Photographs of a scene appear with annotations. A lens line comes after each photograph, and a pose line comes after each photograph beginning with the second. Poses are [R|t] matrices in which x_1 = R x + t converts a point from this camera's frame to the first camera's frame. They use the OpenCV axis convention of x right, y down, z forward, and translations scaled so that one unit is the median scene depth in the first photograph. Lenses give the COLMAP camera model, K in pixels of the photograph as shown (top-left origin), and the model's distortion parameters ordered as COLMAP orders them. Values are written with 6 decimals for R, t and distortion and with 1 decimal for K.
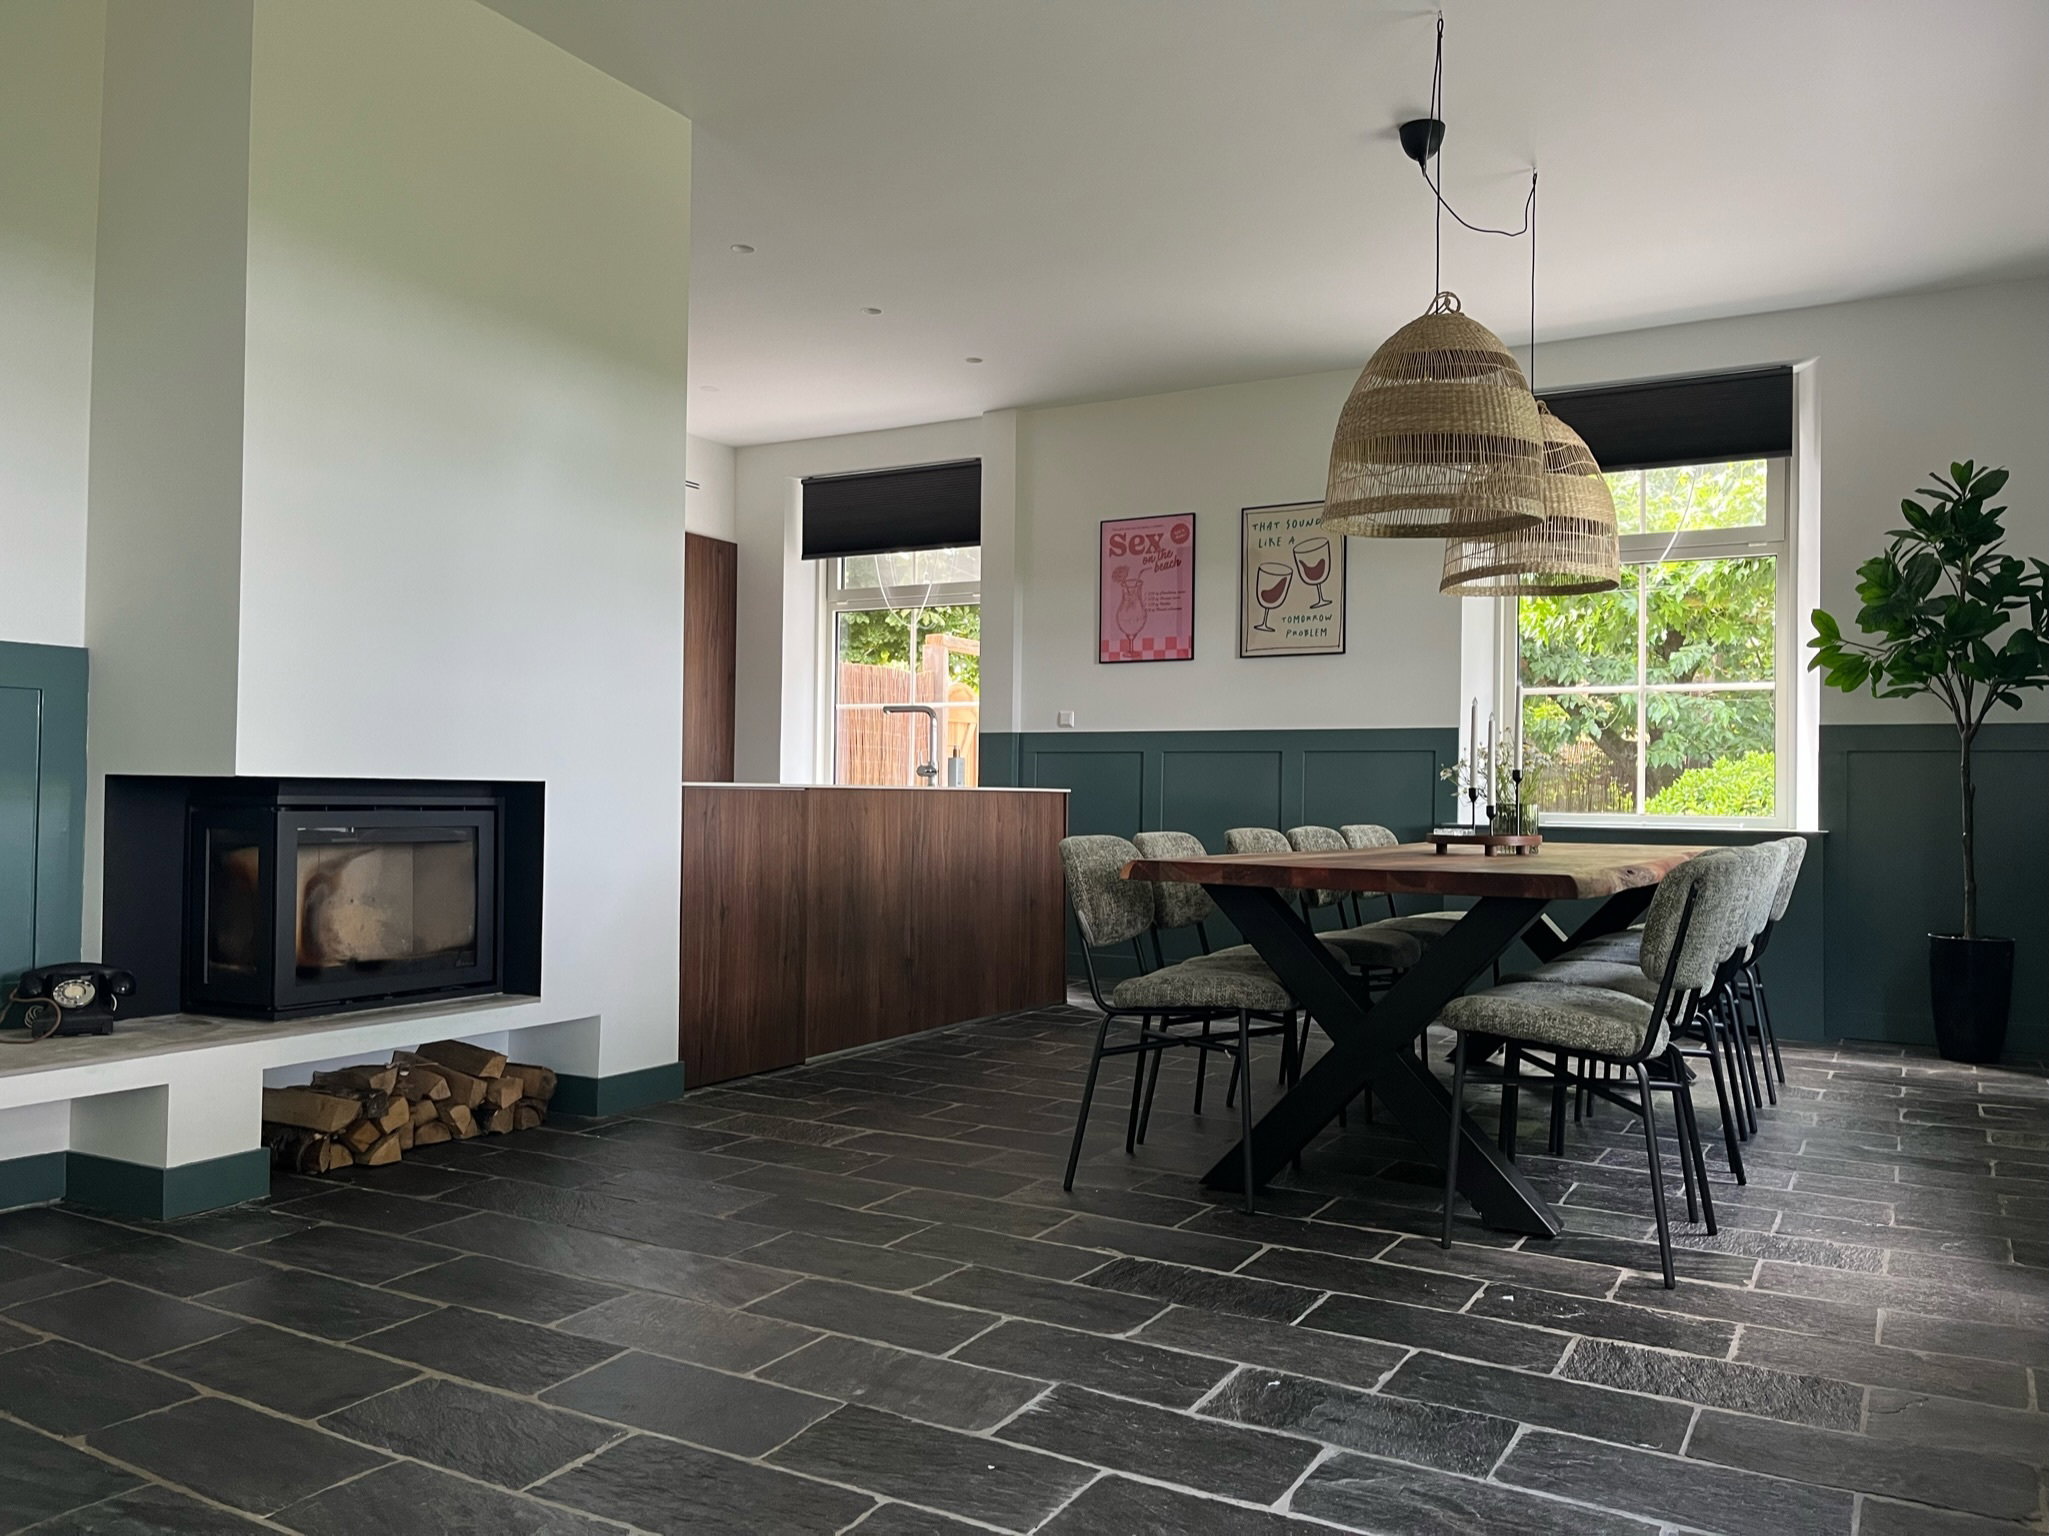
lens RADIAL K [[1577.6, 0, 1024.5], [0, 1577.6, 768.0], [0, 0, 1]] dist [0.068285, -0.100796]
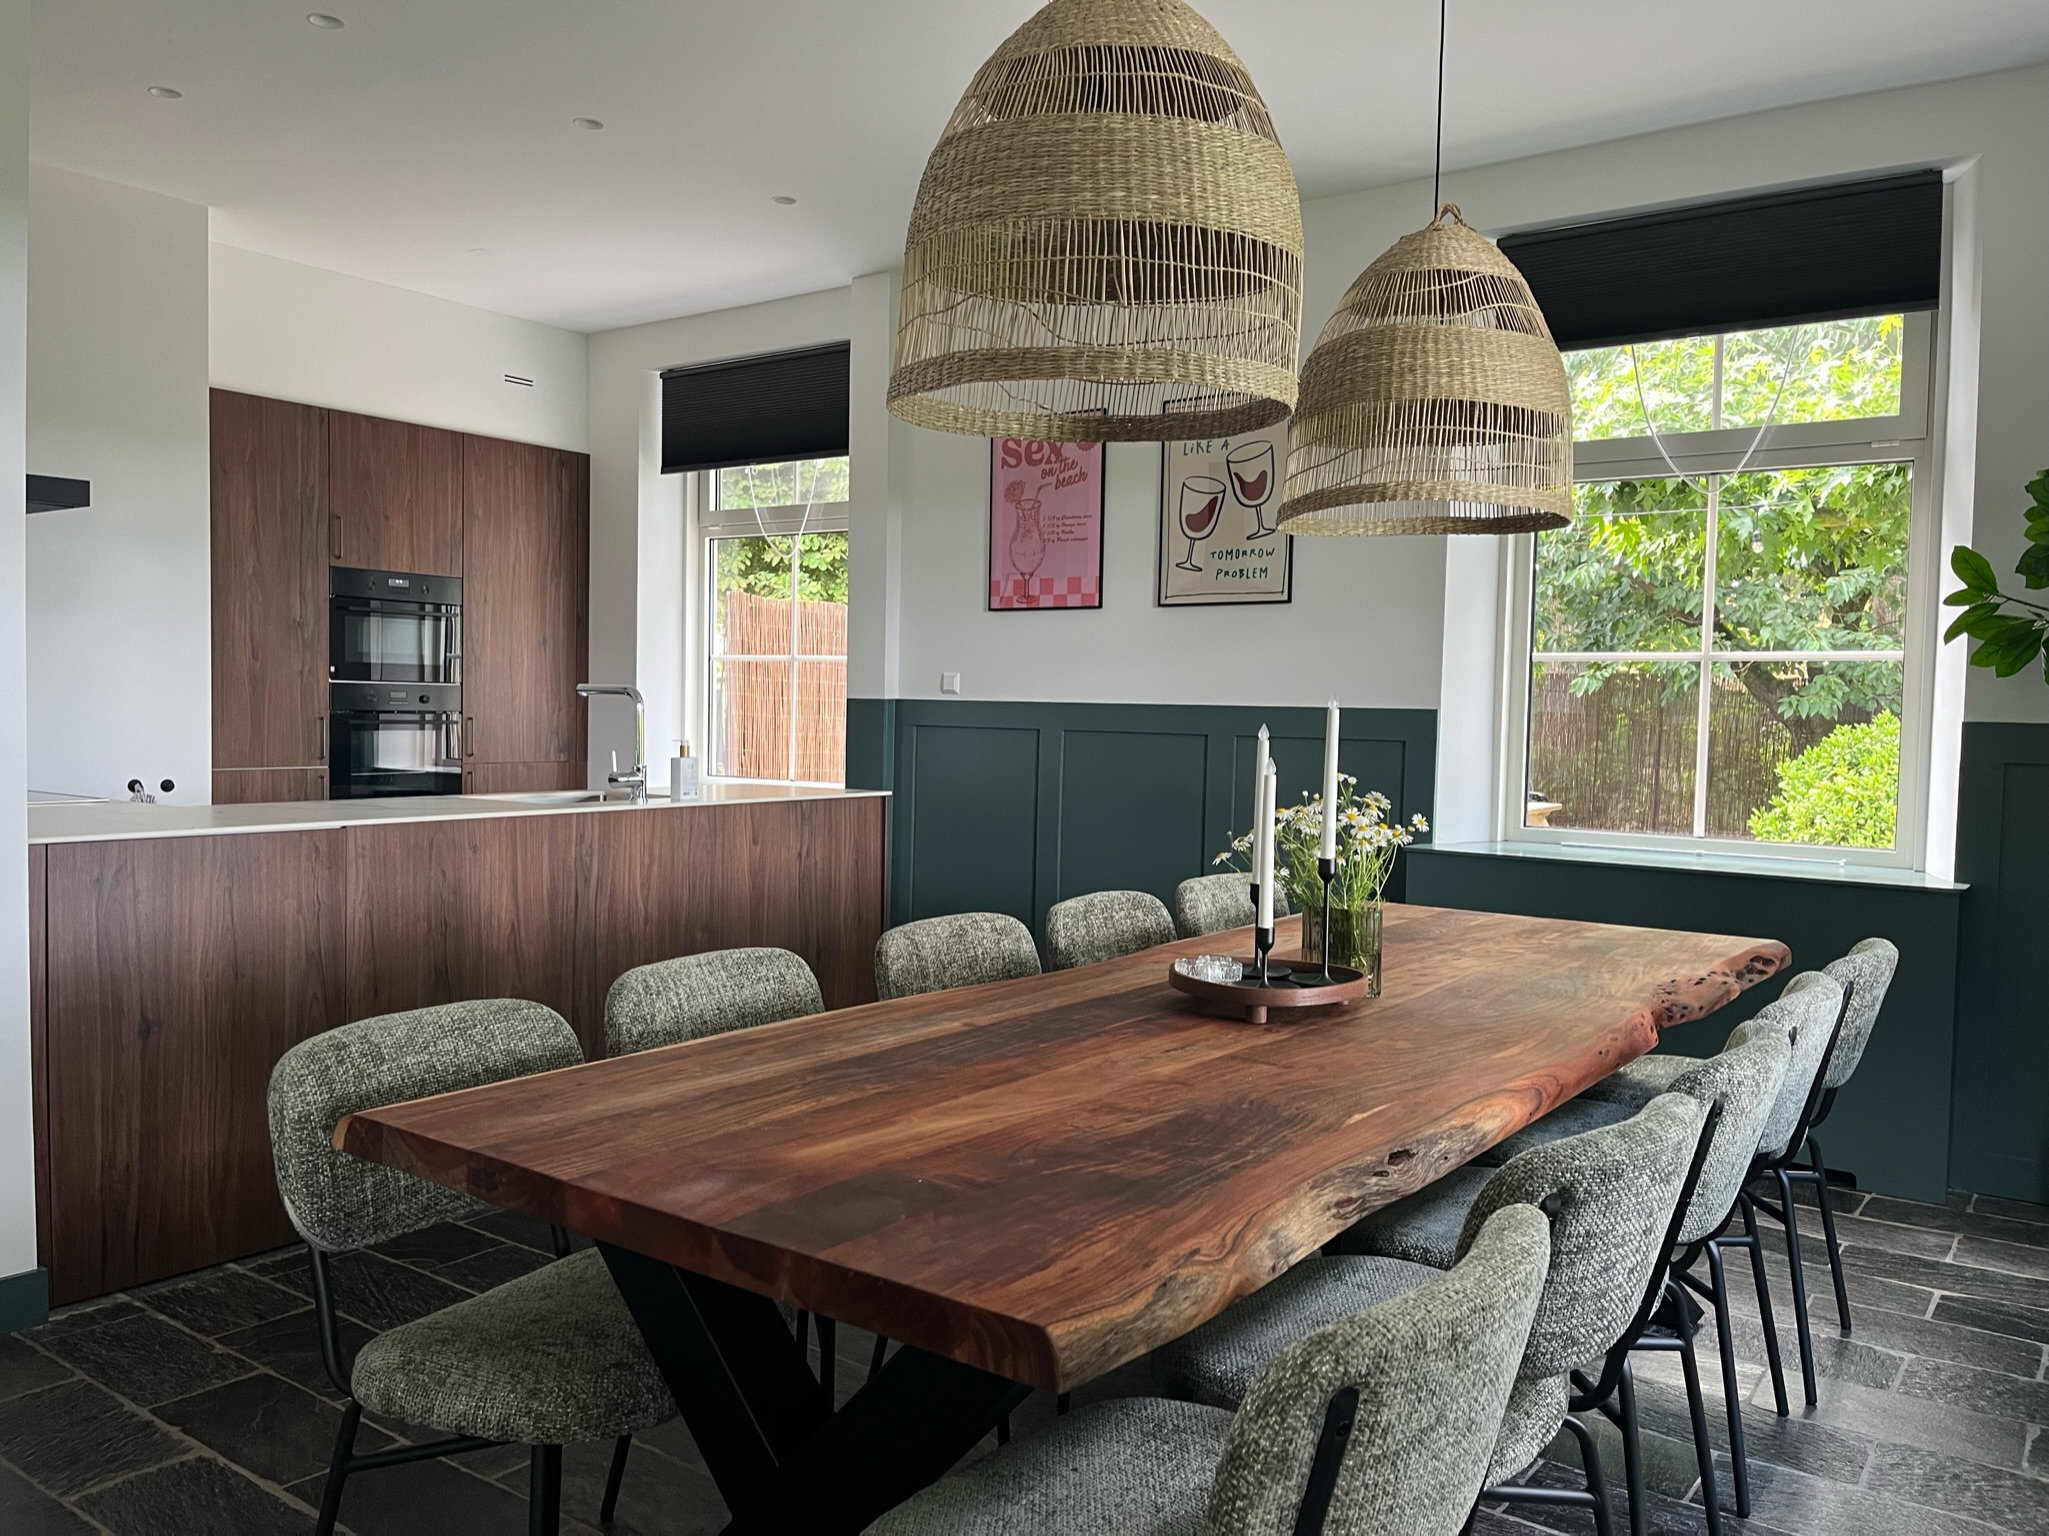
lens RADIAL K [[1577.6, 0, 1024.5], [0, 1577.6, 768.0], [0, 0, 1]] dist [0.068285, -0.100796]
pose [[0.994319, 0.012268, -0.105731, 0.147031], [-0.006195, 0.998322, 0.057573, -0.034801], [0.106260, -0.056591, 0.992727, 0.244334]]
